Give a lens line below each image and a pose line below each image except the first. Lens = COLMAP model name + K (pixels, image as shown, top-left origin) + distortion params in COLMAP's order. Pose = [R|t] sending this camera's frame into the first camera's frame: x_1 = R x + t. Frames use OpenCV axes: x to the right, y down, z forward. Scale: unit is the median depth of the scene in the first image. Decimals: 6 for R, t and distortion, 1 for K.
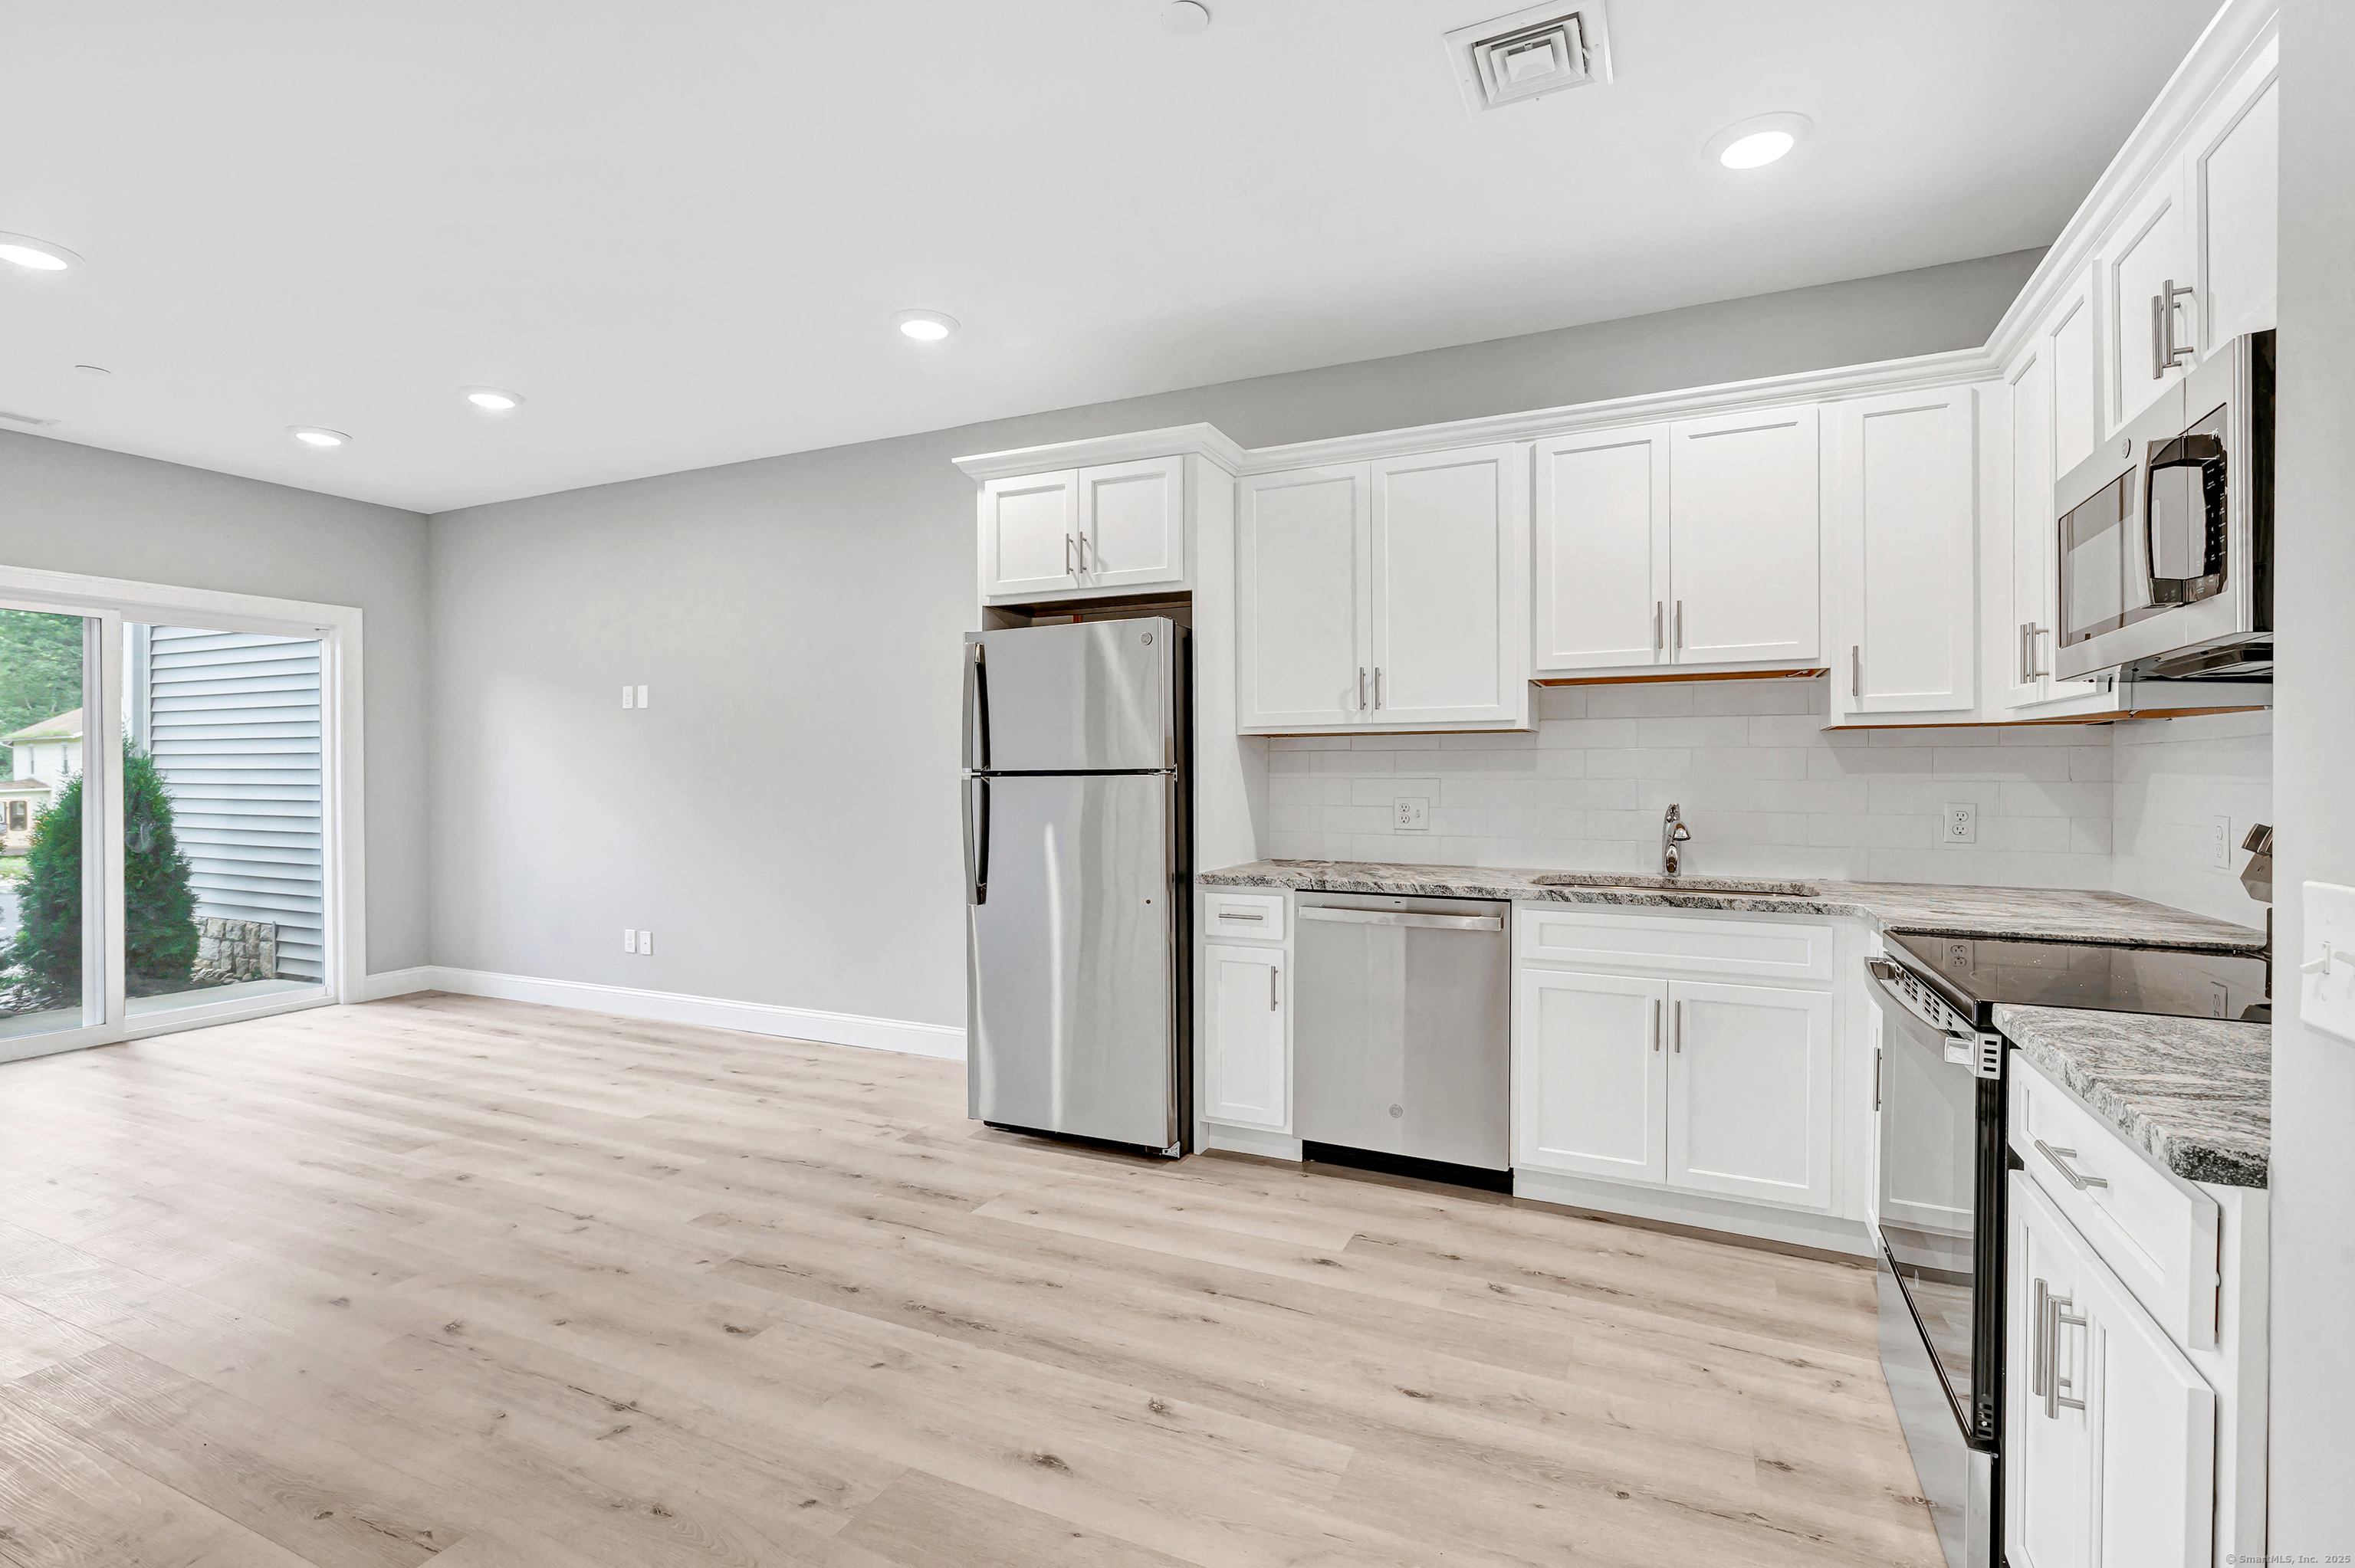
lens RADIAL K [[992.9, 0, 1190.3], [0, 992.9, 761.6], [0, 0, 1]] dist [-0.000978, -0.000104]
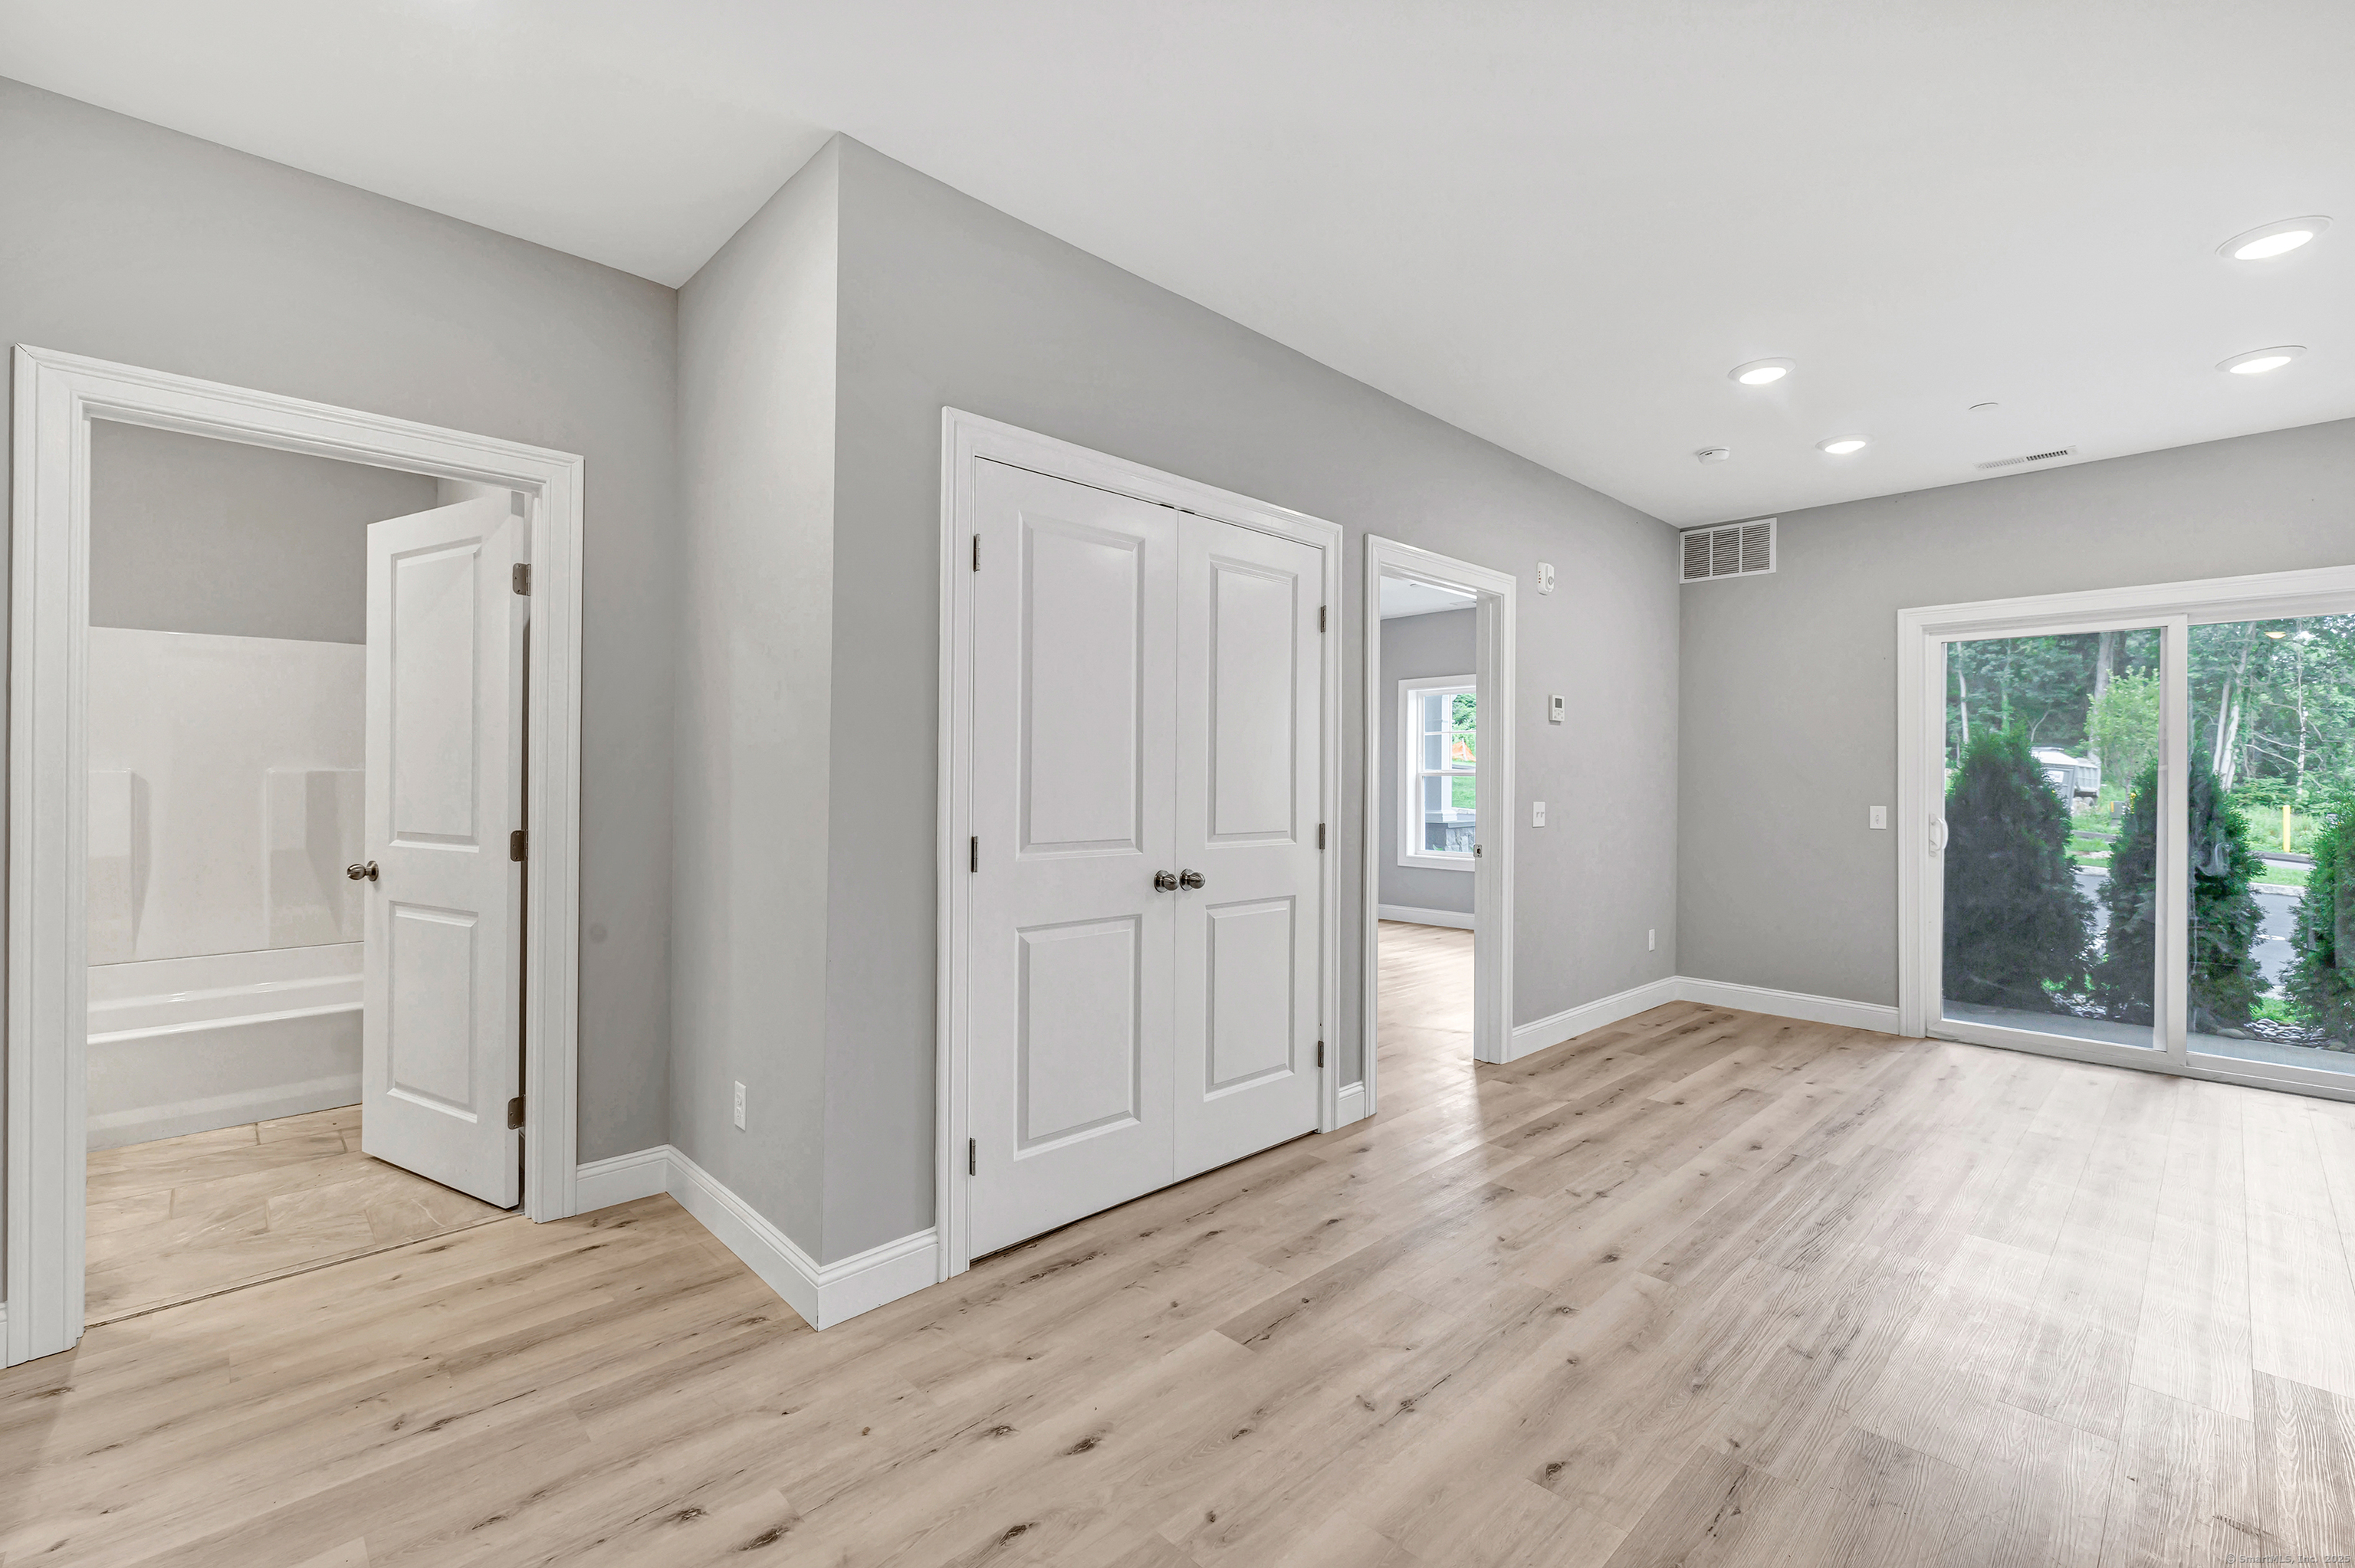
lens RADIAL K [[1059.0, 0, 1148.4], [0, 1059.0, 775.1], [0, 0, 1]] dist [-0.000083, 0.000176]
pose [[-0.383544, -0.002933, -0.923518, 0.385807], [0.004358, 0.999978, -0.004986, -0.000718], [0.923512, -0.005937, -0.383523, 0.823597]]
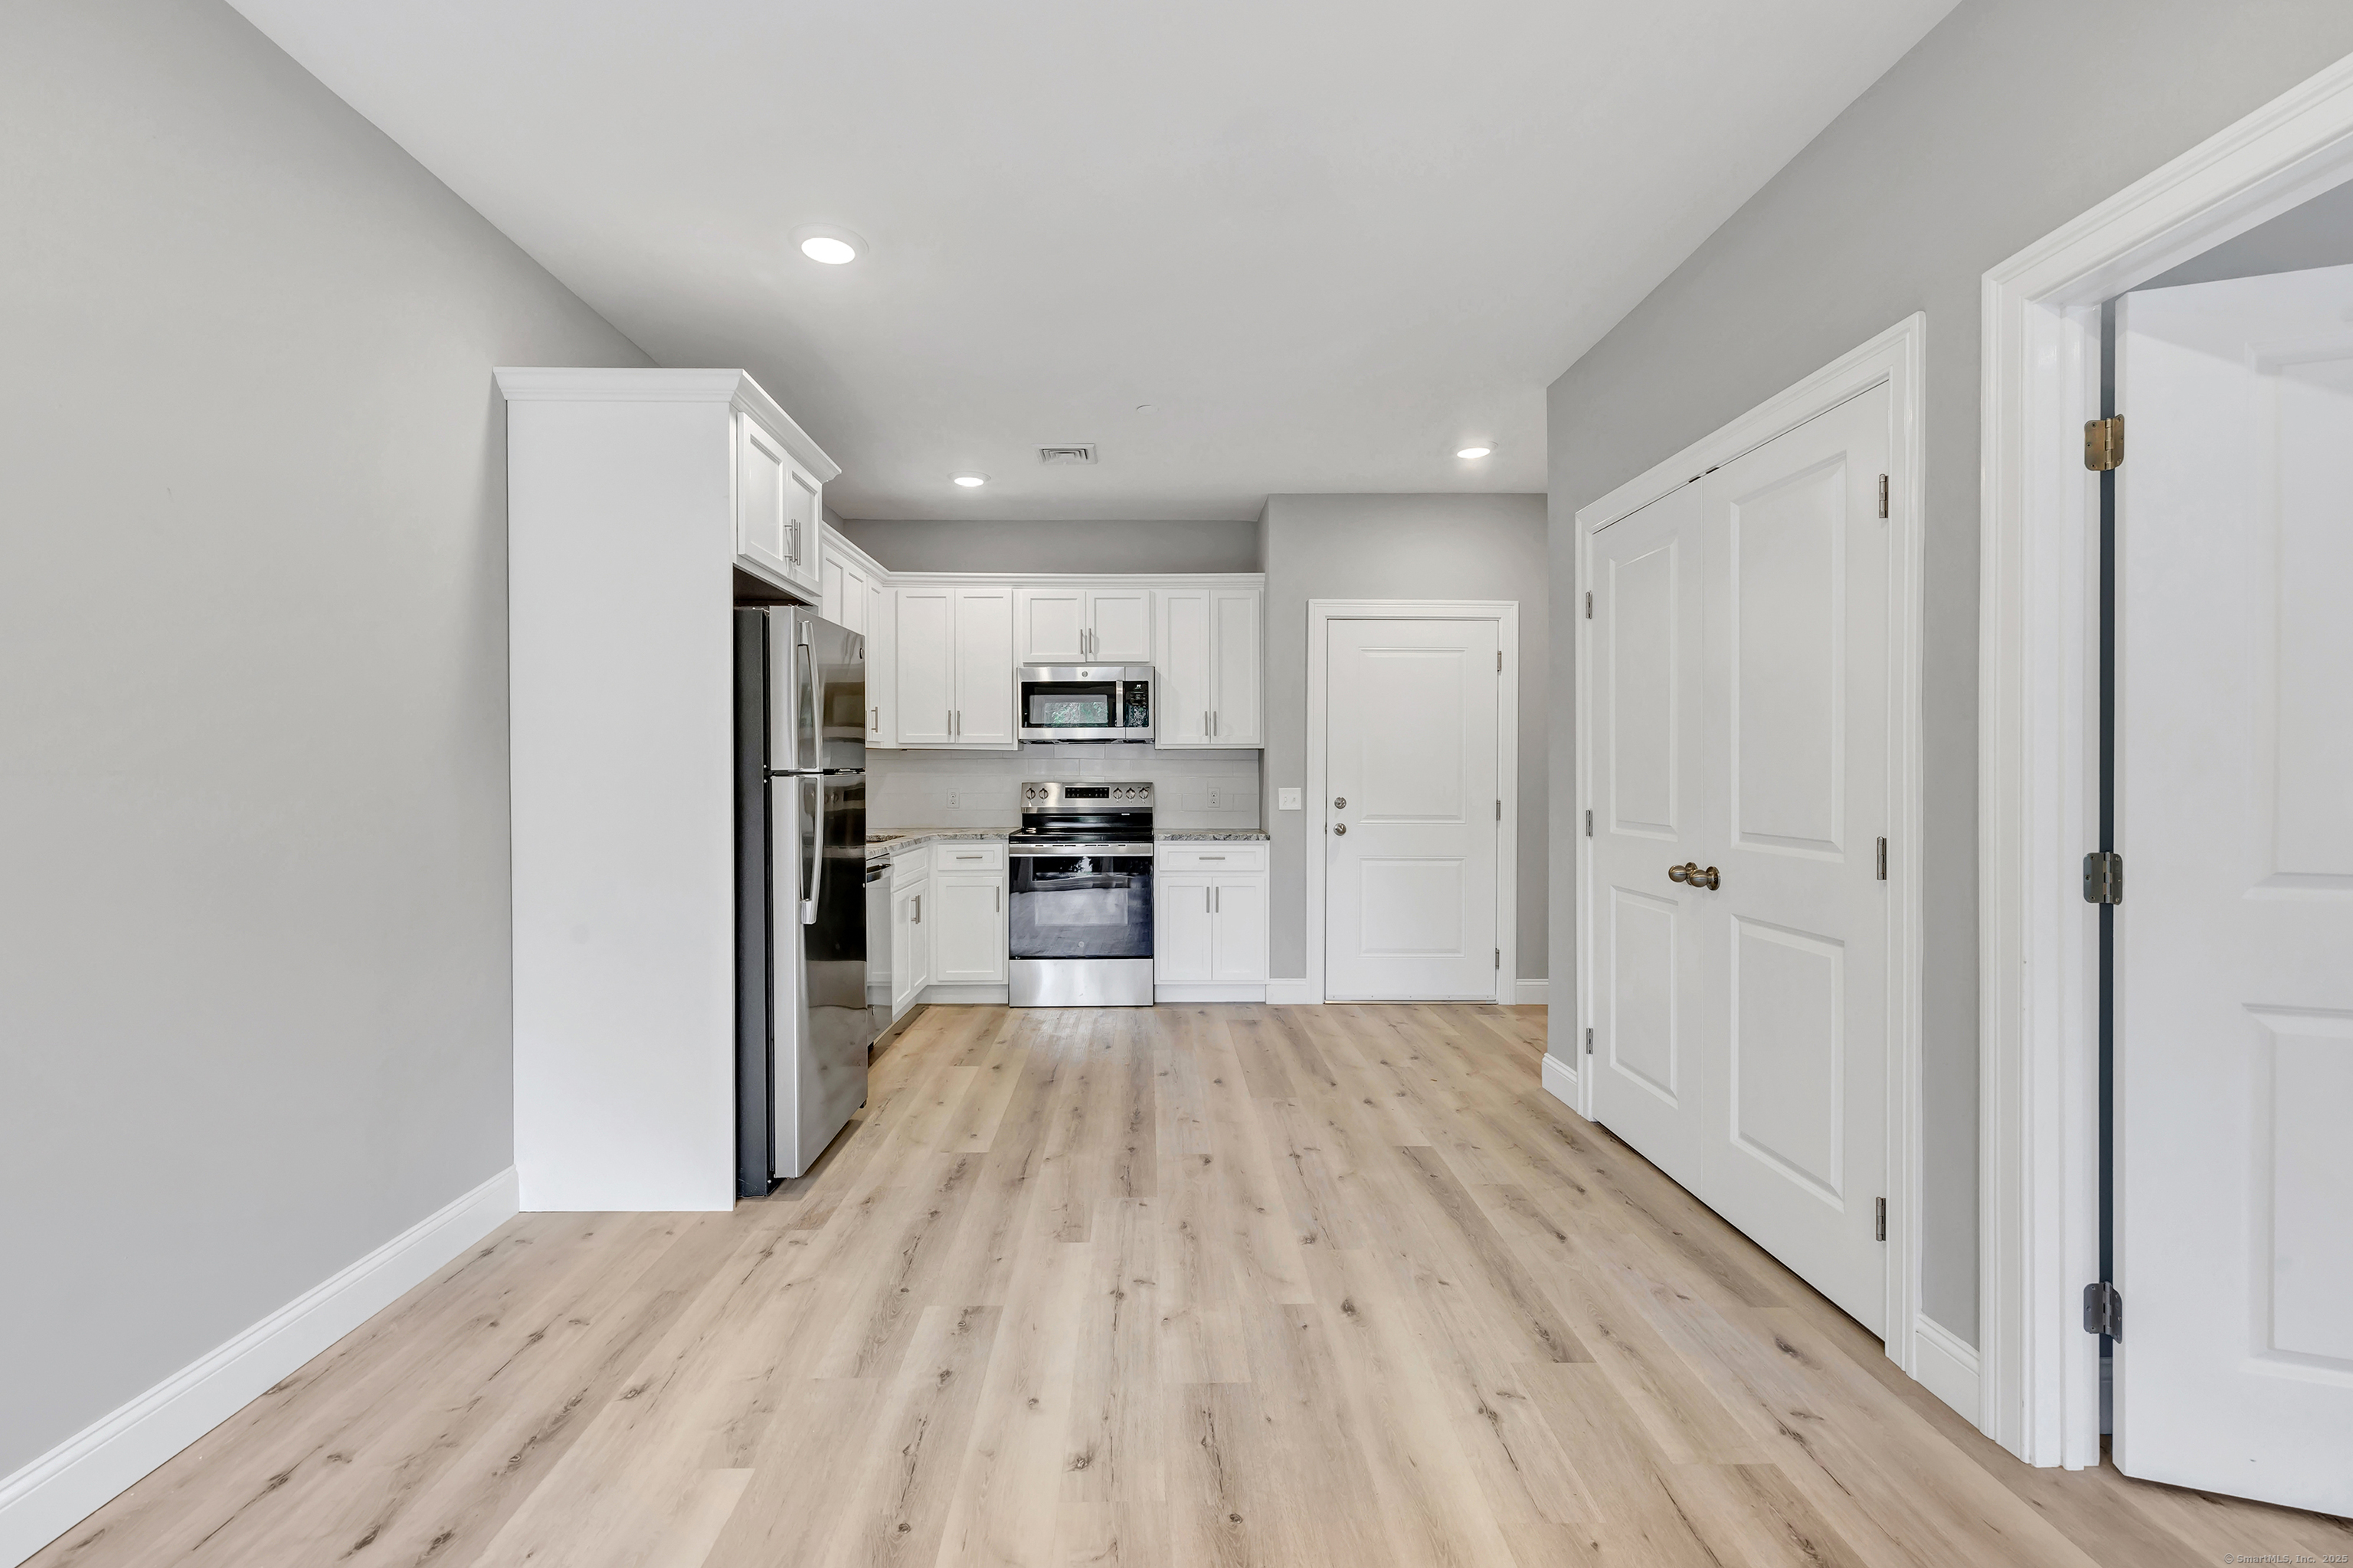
lens RADIAL K [[1058.2, 0, 1147.5], [0, 1058.2, 775.1], [0, 0, 1]] dist [-0.000083, 0.000176]
pose [[-0.390545, 0.000374, 0.920584, -1.473493], [-0.007287, 0.999967, -0.003498, 0.014502], [-0.920555, -0.008074, -0.390529, 1.347450]]
